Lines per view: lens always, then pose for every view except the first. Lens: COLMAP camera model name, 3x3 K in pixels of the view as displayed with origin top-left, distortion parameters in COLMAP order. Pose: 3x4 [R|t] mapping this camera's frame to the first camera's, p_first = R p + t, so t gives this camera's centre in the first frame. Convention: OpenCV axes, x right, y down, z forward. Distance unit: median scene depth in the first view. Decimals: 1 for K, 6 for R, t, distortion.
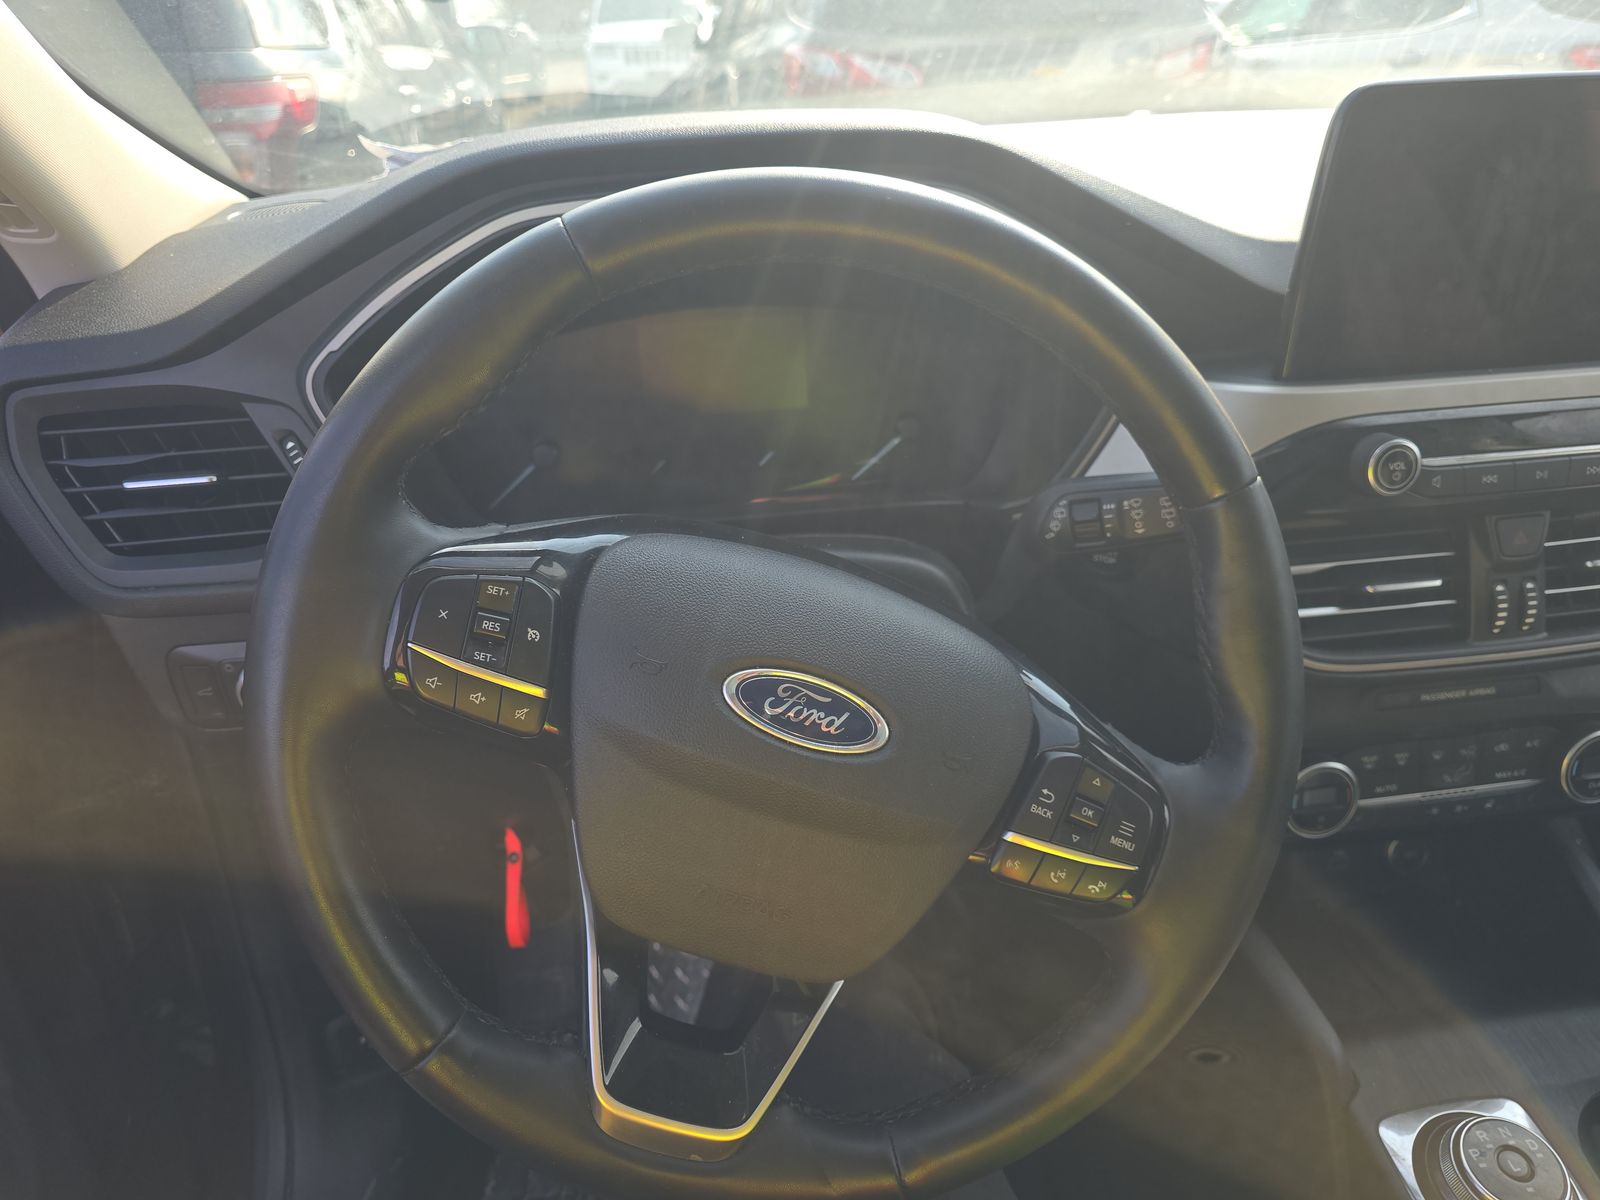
lens RADIAL K [[1059.6, 0, 789.9], [0, 1059.6, 607.0], [0, 0, 1]] dist [0.035021, -0.028953]
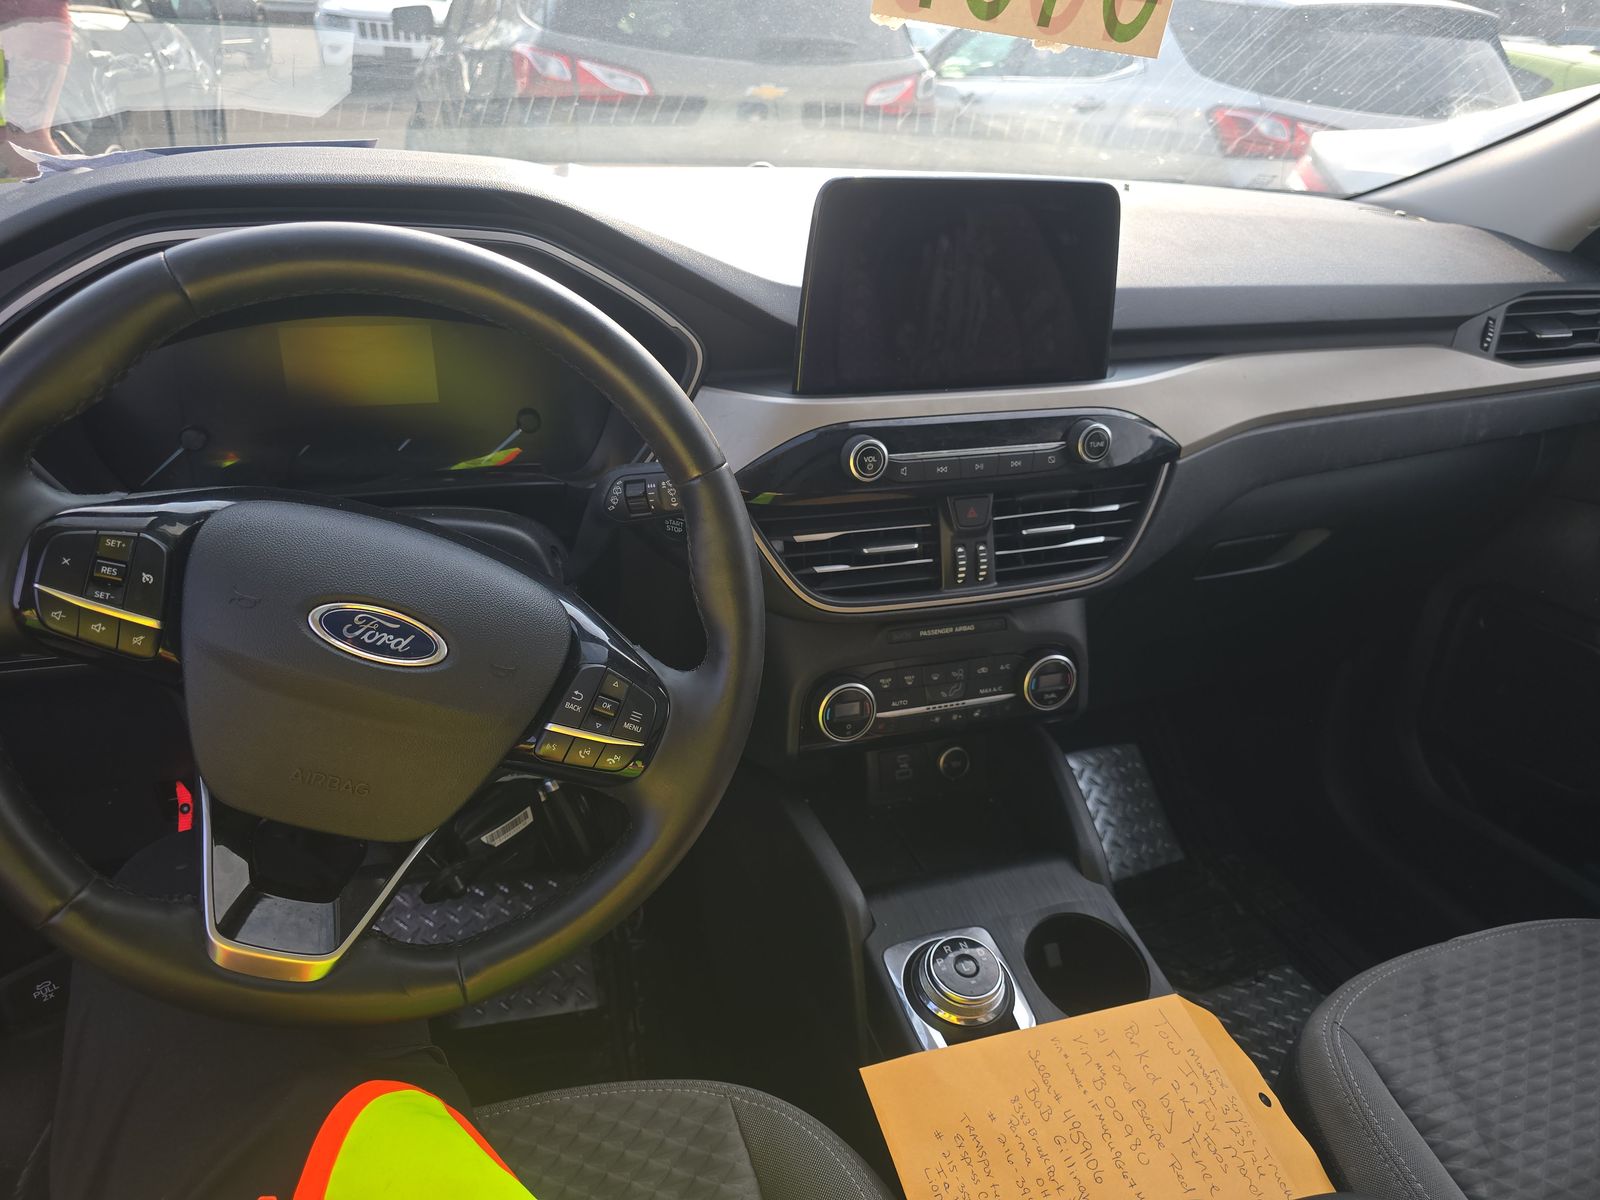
lens RADIAL K [[1059.6, 0, 785.4], [0, 1059.6, 602.6], [0, 0, 1]] dist [0.035021, -0.028953]
pose [[0.977781, -0.015102, 0.209084, 0.186010], [0.014909, 0.999886, 0.002499, 0.049831], [-0.209098, 0.000674, 0.977894, -0.321612]]
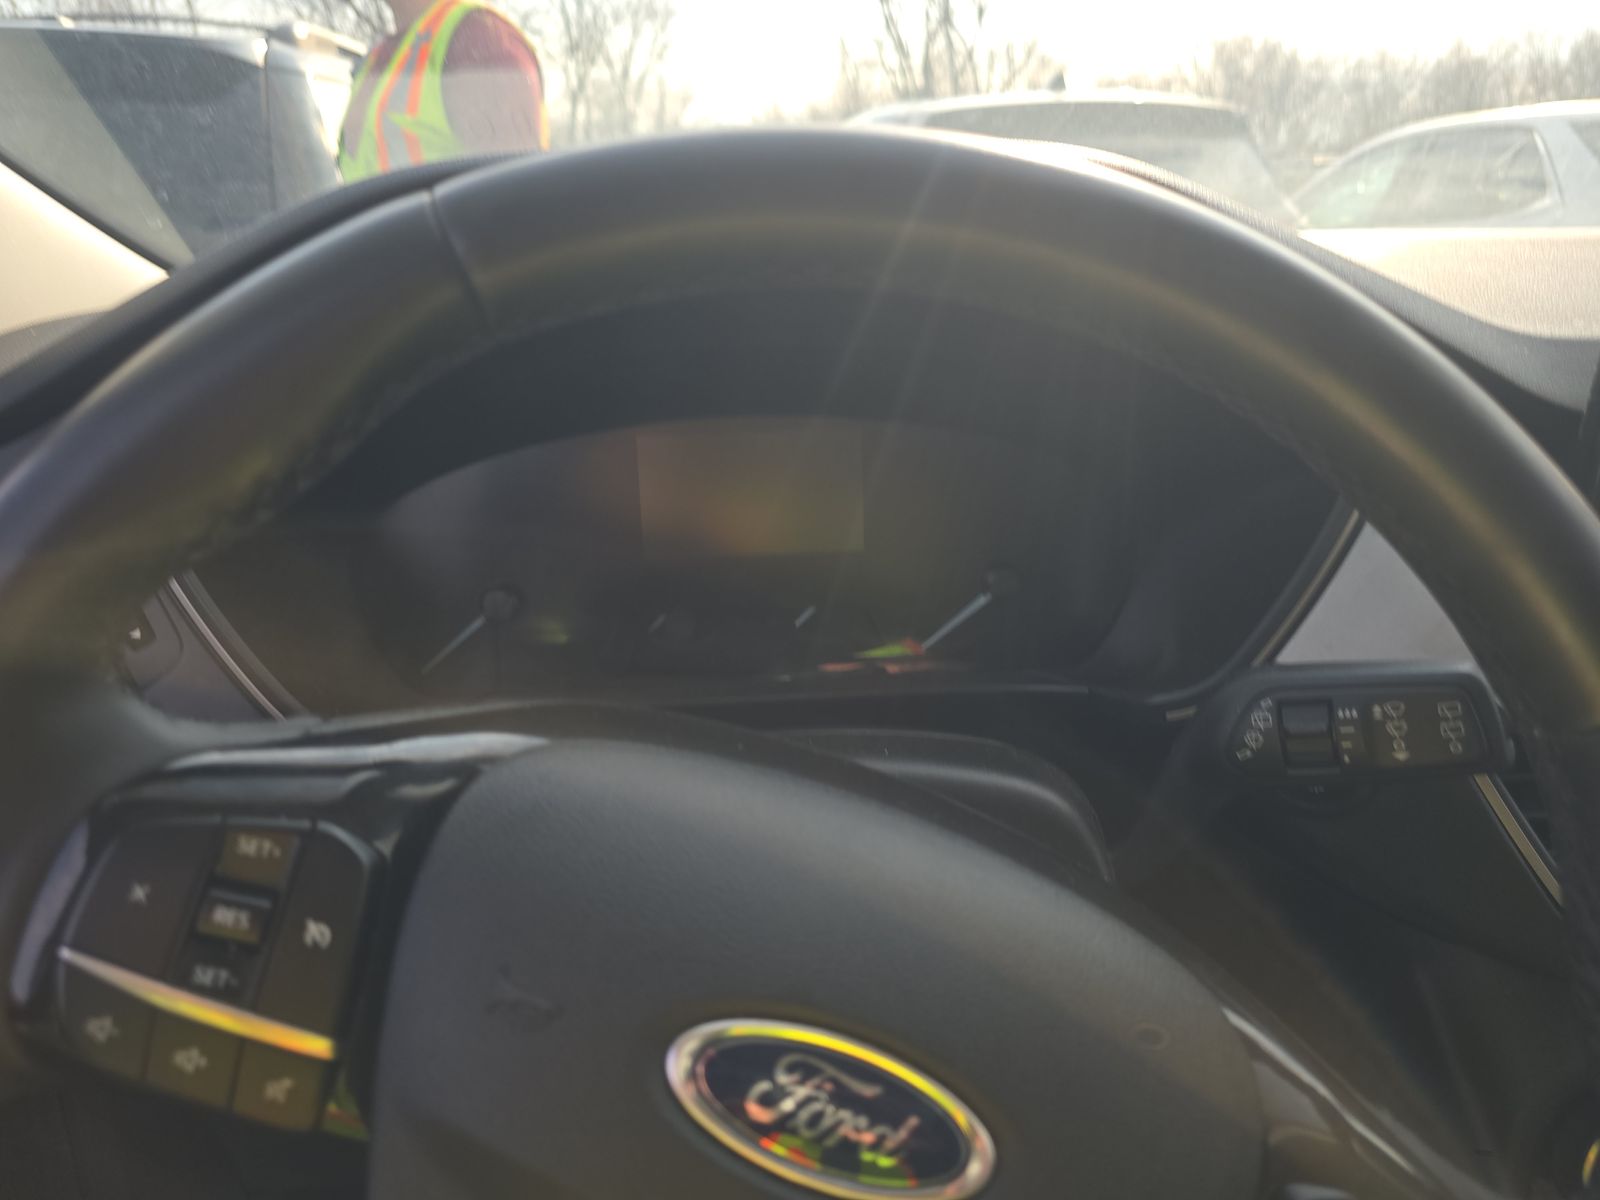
lens RADIAL K [[1059.6, 0, 791.9], [0, 1059.6, 611.8], [0, 0, 1]] dist [0.035021, -0.028953]
pose [[0.997707, 0.032213, -0.059527, 0.015261], [-0.040456, 0.988907, -0.142917, -0.051553], [0.054263, 0.144998, 0.987943, 0.366490]]
